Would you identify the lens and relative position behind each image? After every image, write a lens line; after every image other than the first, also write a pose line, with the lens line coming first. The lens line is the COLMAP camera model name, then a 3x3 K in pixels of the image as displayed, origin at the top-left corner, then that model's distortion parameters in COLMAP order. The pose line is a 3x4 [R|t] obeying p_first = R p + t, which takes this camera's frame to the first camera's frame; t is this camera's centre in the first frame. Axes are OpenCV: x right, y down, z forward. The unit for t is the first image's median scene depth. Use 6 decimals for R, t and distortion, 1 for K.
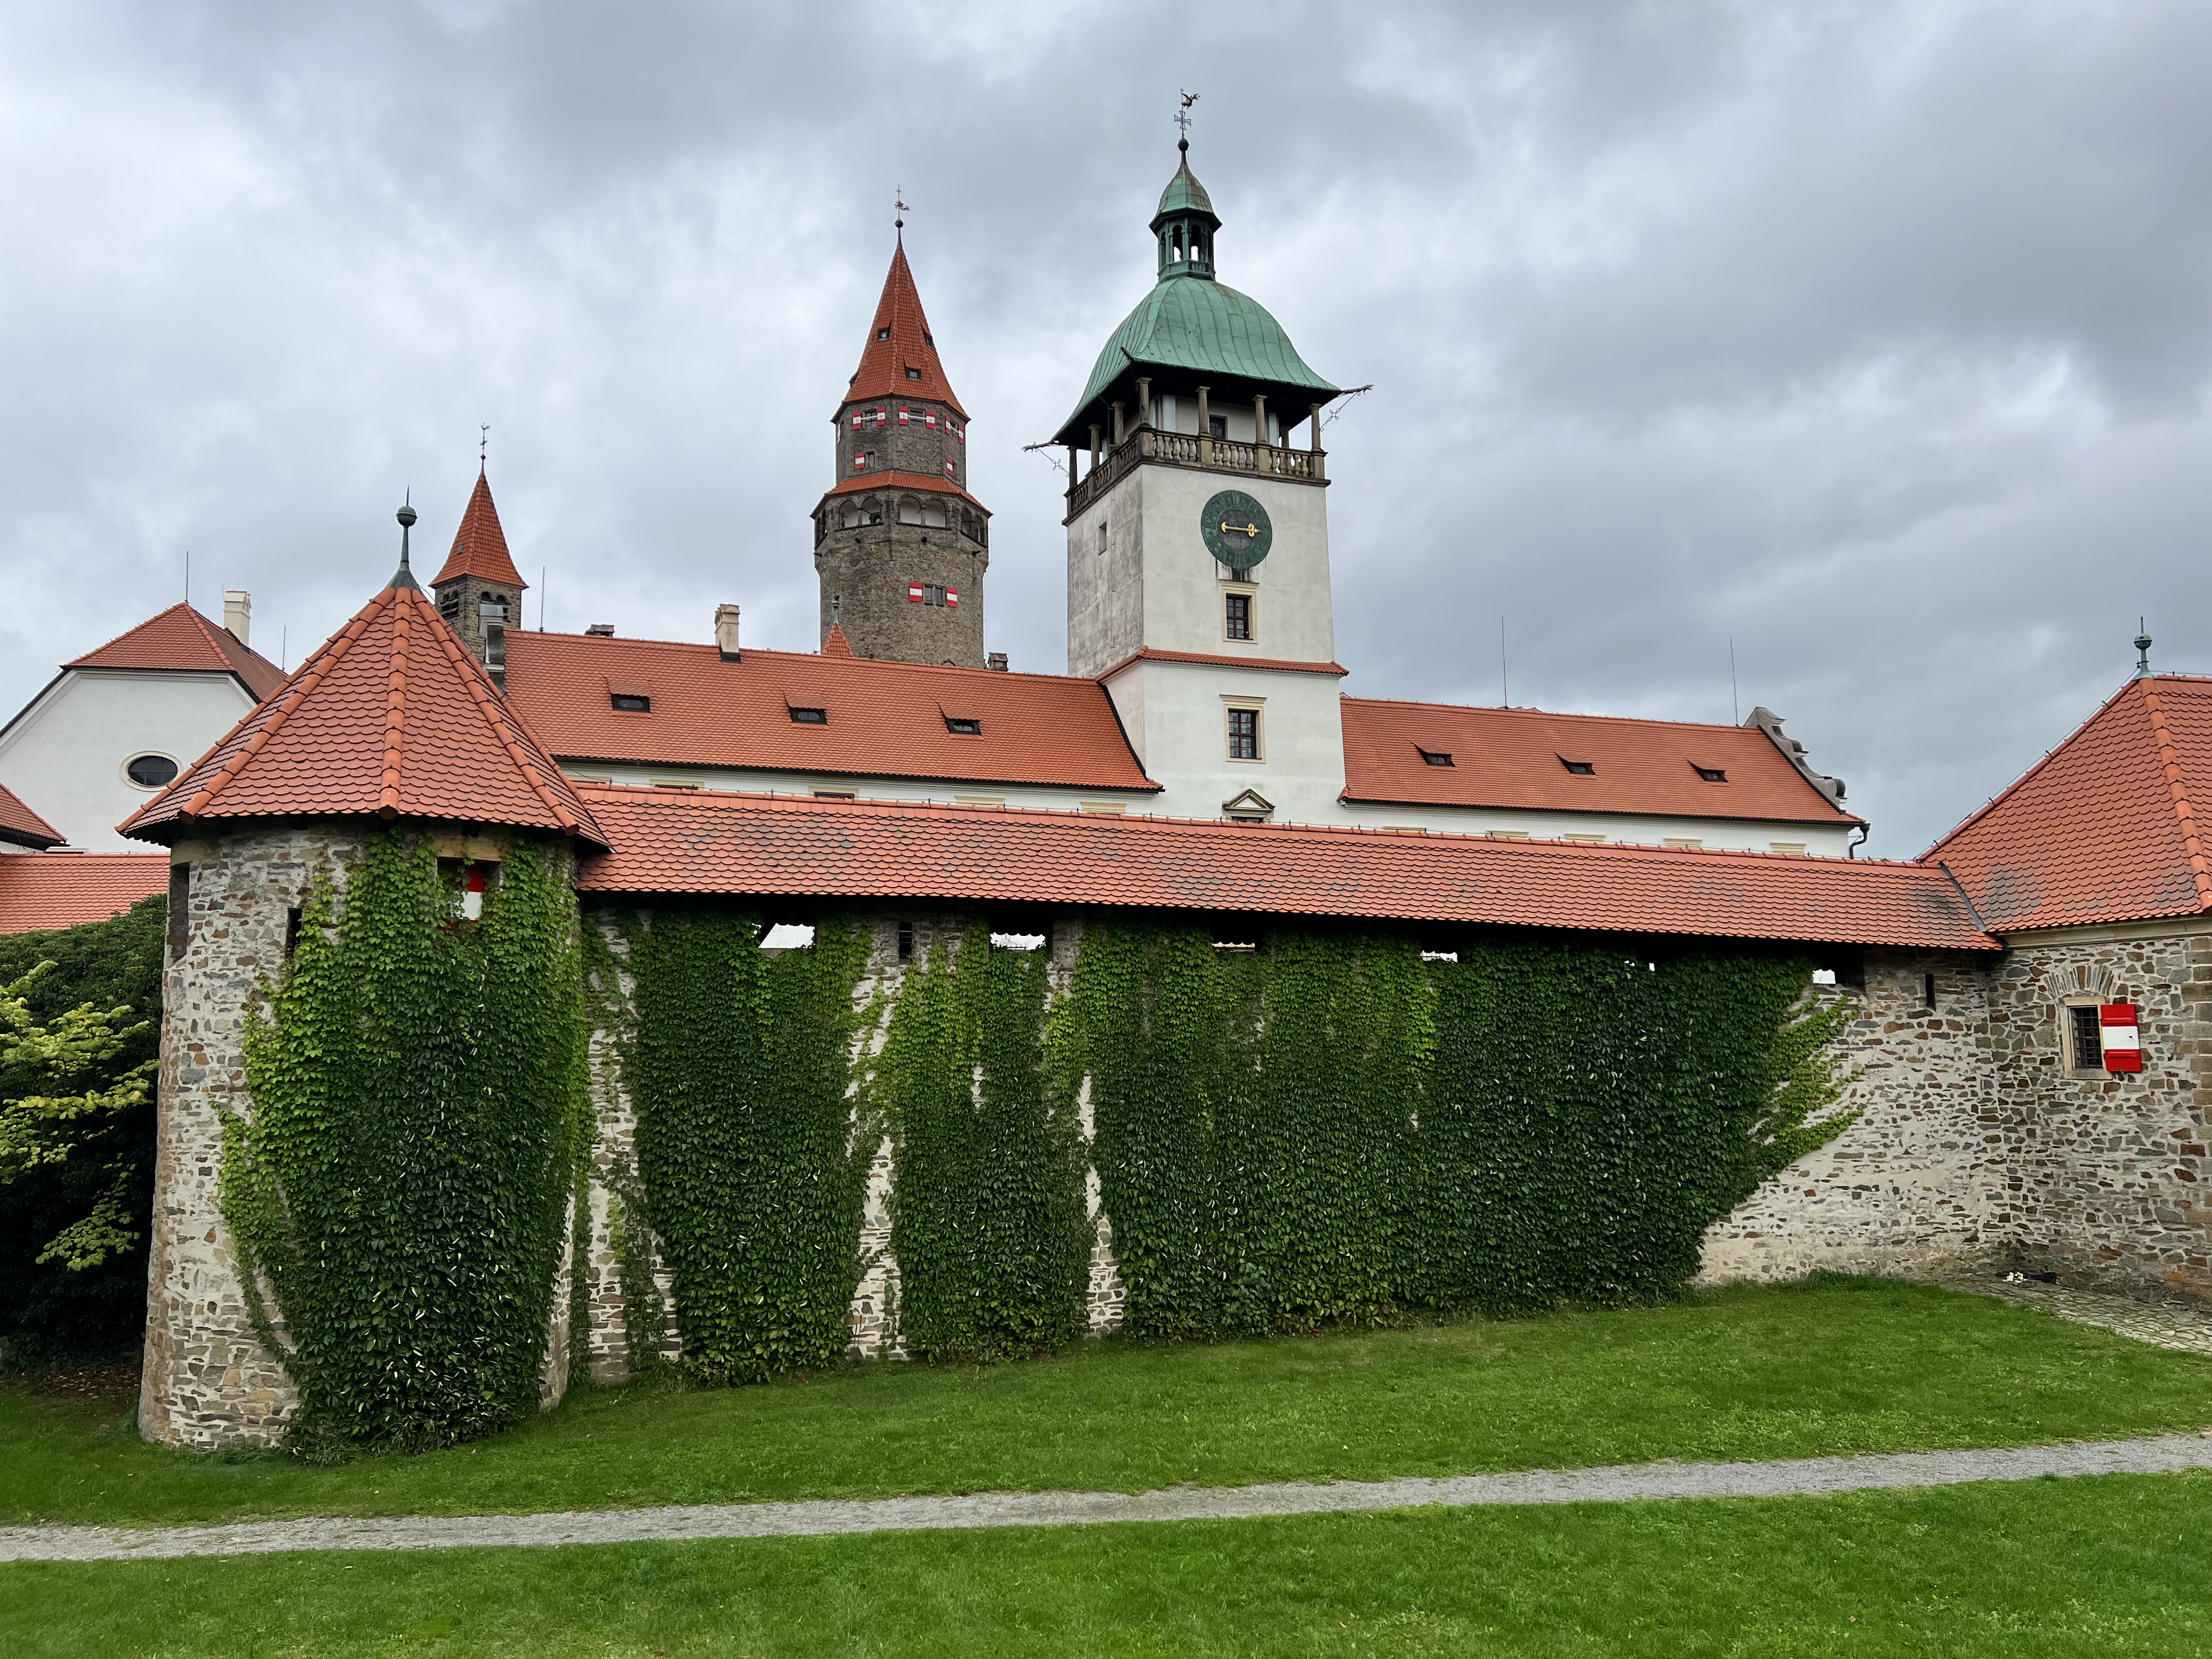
lens RADIAL K [[1601.2, 0, 1114.5], [0, 1601.2, 841.2], [0, 0, 1]] dist [0.087872, -0.068044]
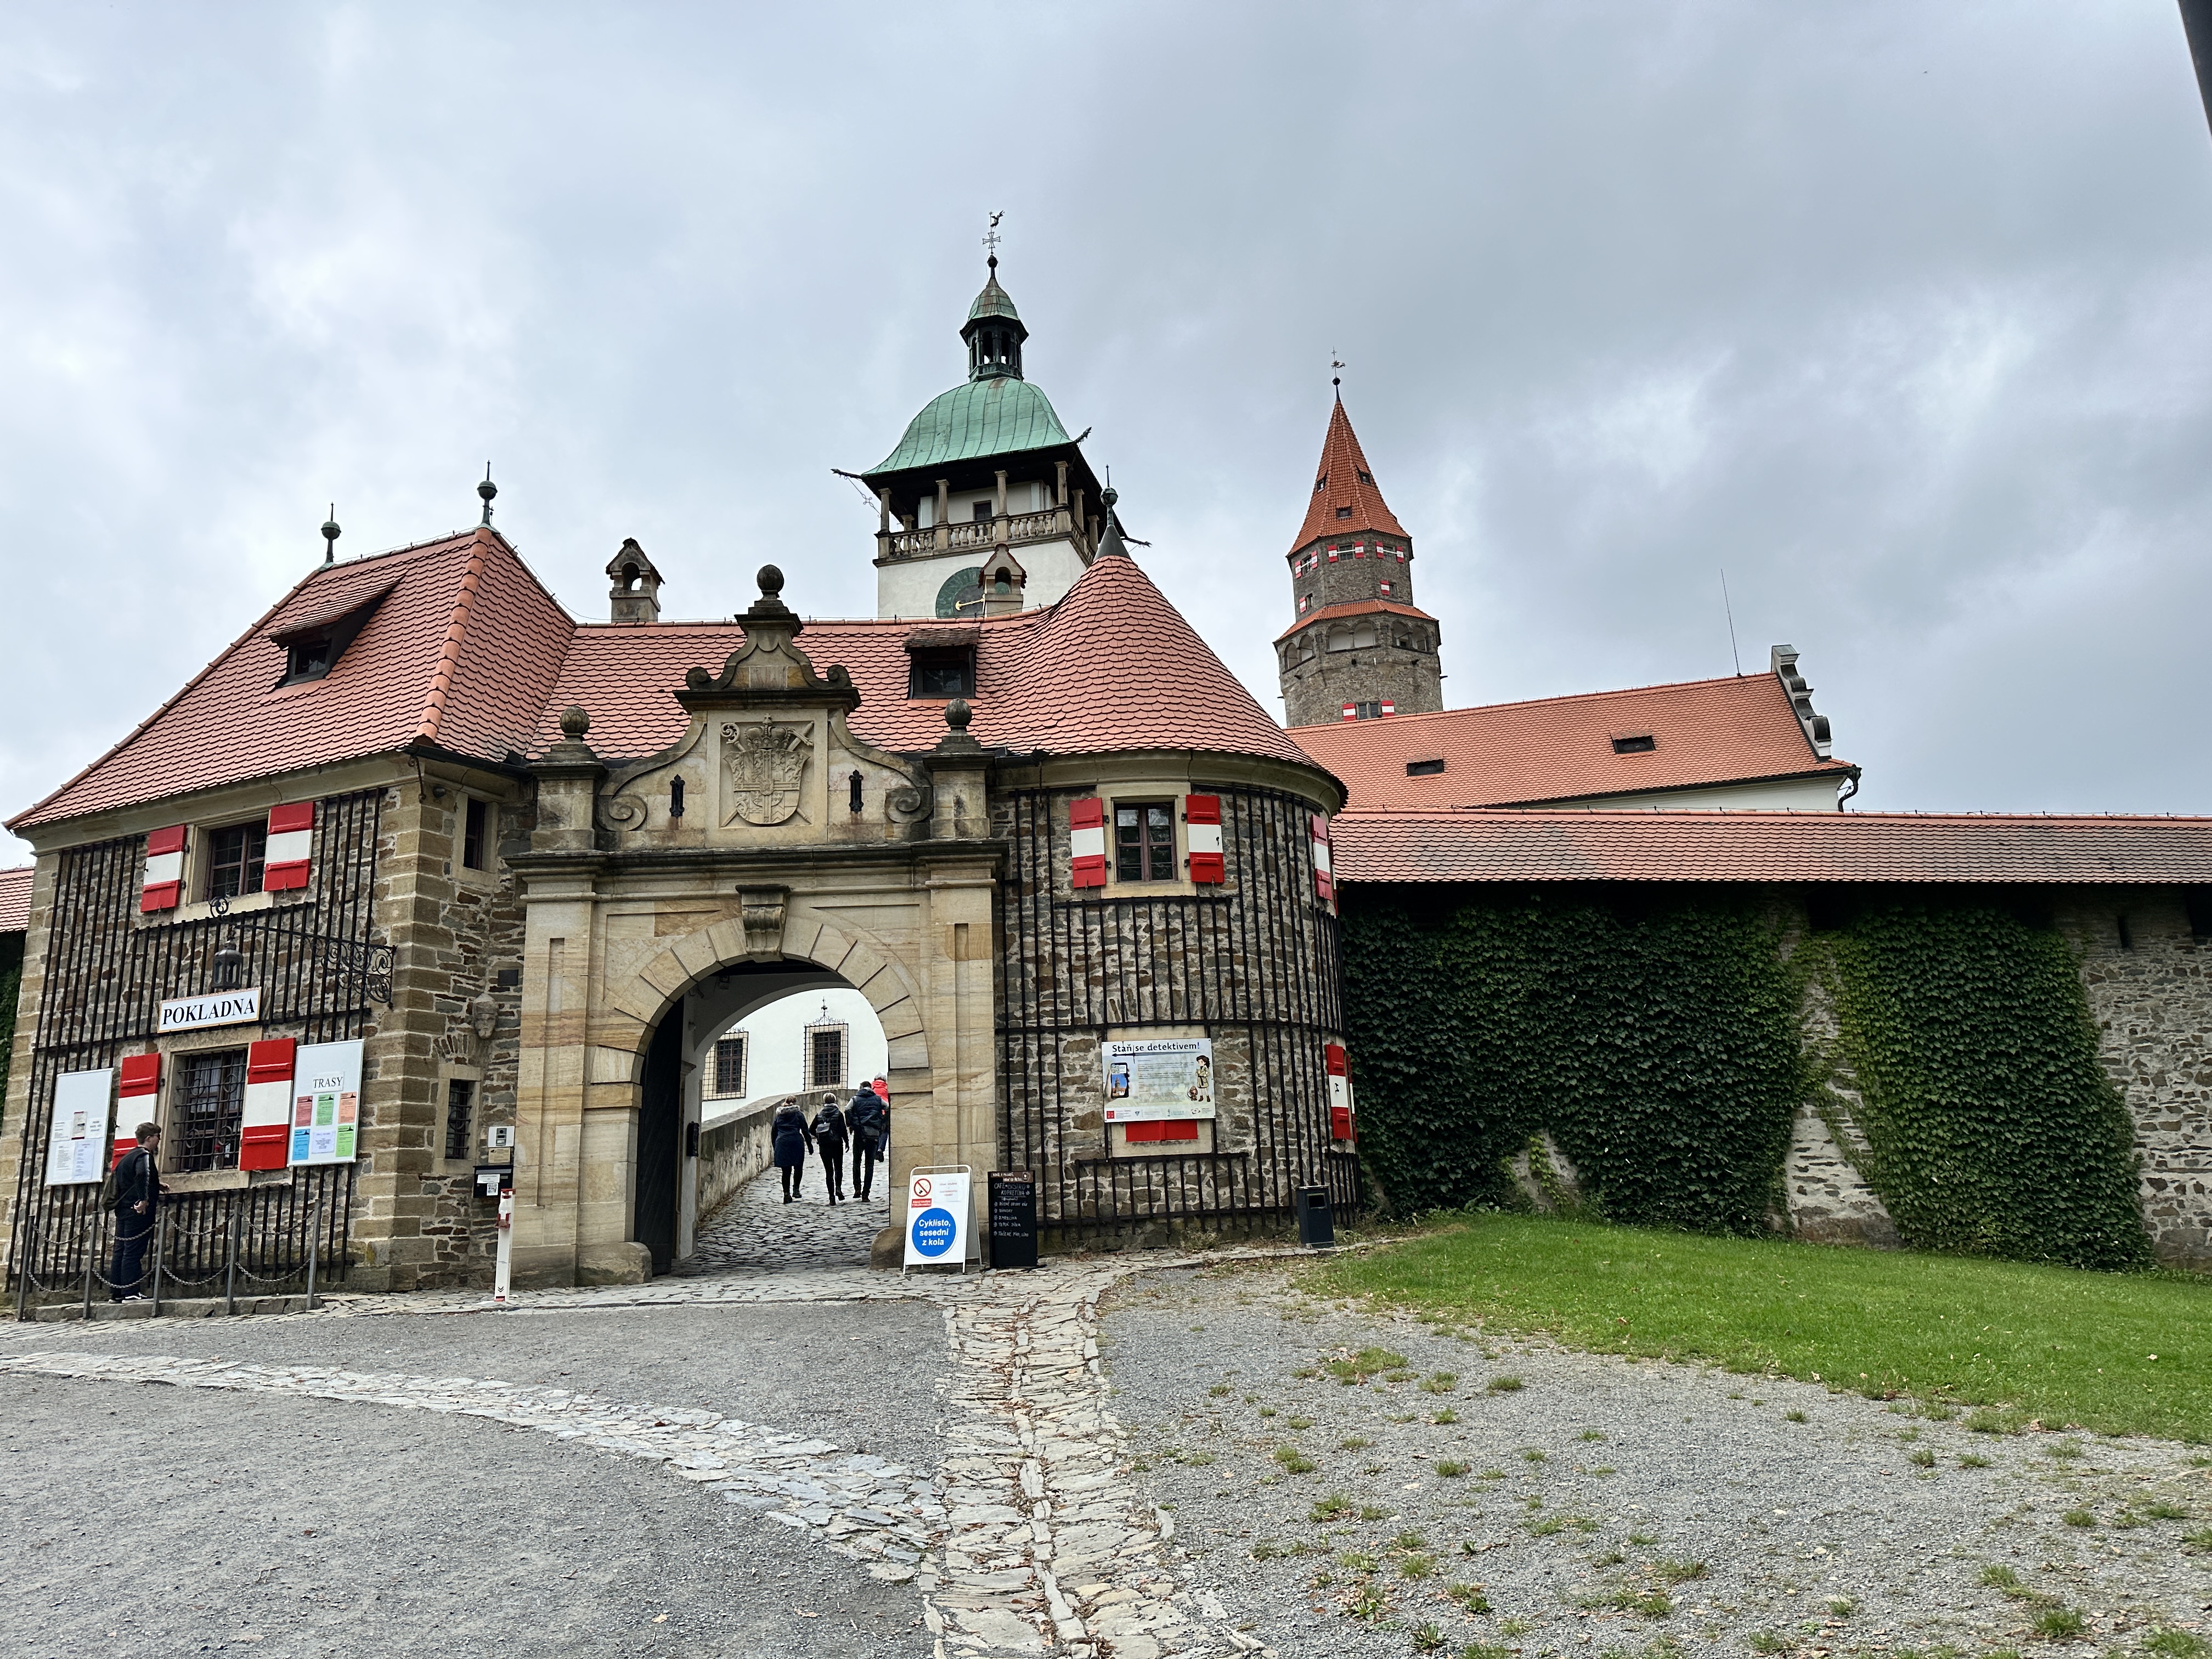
lens RADIAL K [[1495.0, 0, 1114.9], [0, 1495.0, 827.1], [0, 0, 1]] dist [0.110637, -0.126675]
pose [[0.792276, -0.164017, -0.587705, 1.519691], [0.098049, 0.984899, -0.142689, 0.201325], [0.602234, 0.055425, 0.796393, 0.676510]]
